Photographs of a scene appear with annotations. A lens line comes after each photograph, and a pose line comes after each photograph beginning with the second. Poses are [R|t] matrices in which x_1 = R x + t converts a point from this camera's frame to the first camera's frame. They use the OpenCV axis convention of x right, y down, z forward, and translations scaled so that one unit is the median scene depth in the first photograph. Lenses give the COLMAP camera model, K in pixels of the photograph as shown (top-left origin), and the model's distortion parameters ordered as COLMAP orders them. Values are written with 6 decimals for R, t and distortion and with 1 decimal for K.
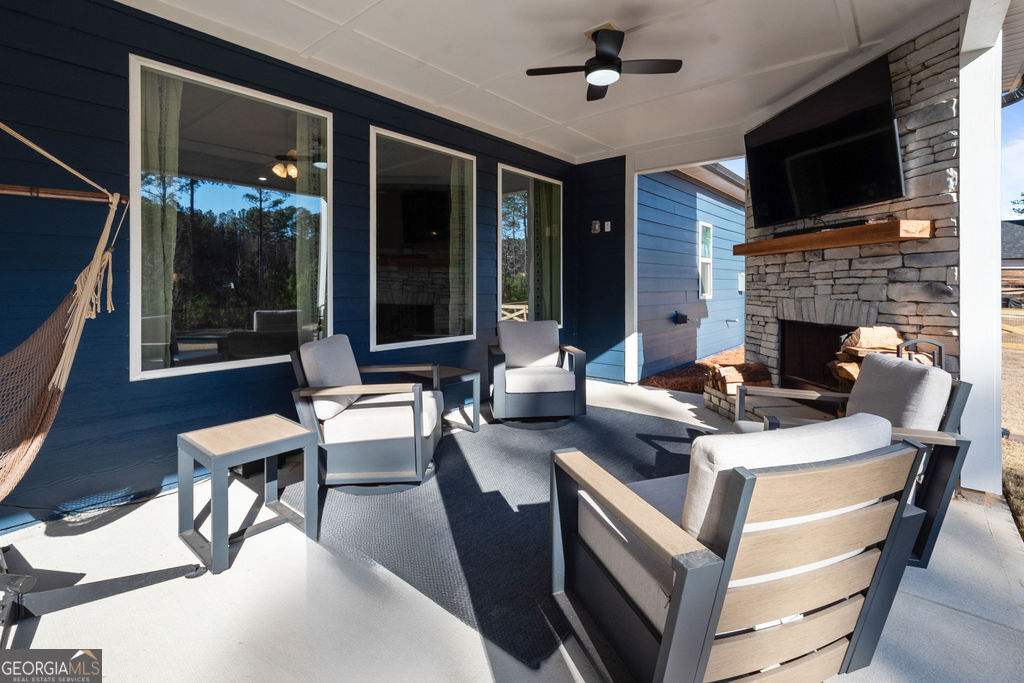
lens RADIAL K [[480.1, 0, 498.4], [0, 480.1, 282.0], [0, 0, 1]] dist [-0.003368, -0.001038]
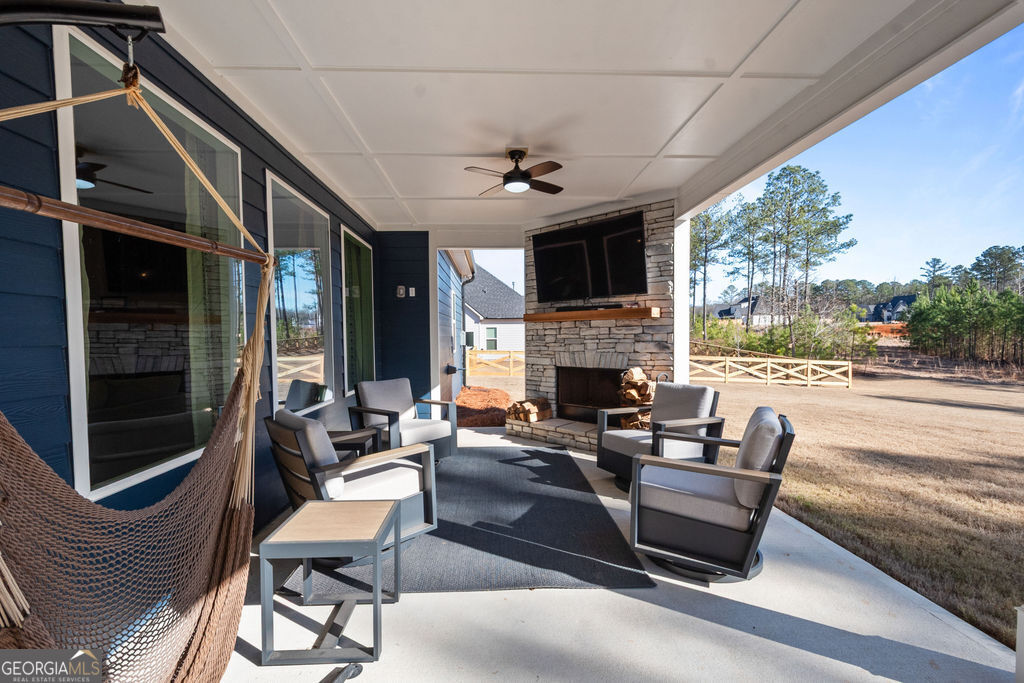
lens RADIAL K [[464.3, 0, 509.3], [0, 464.3, 349.0], [0, 0, 1]] dist [0.009755, -0.004203]
pose [[0.729275, -0.026550, 0.683705, -0.551035], [0.005613, 0.999445, 0.032824, -0.025489], [-0.684198, -0.020100, 0.729020, 0.073222]]
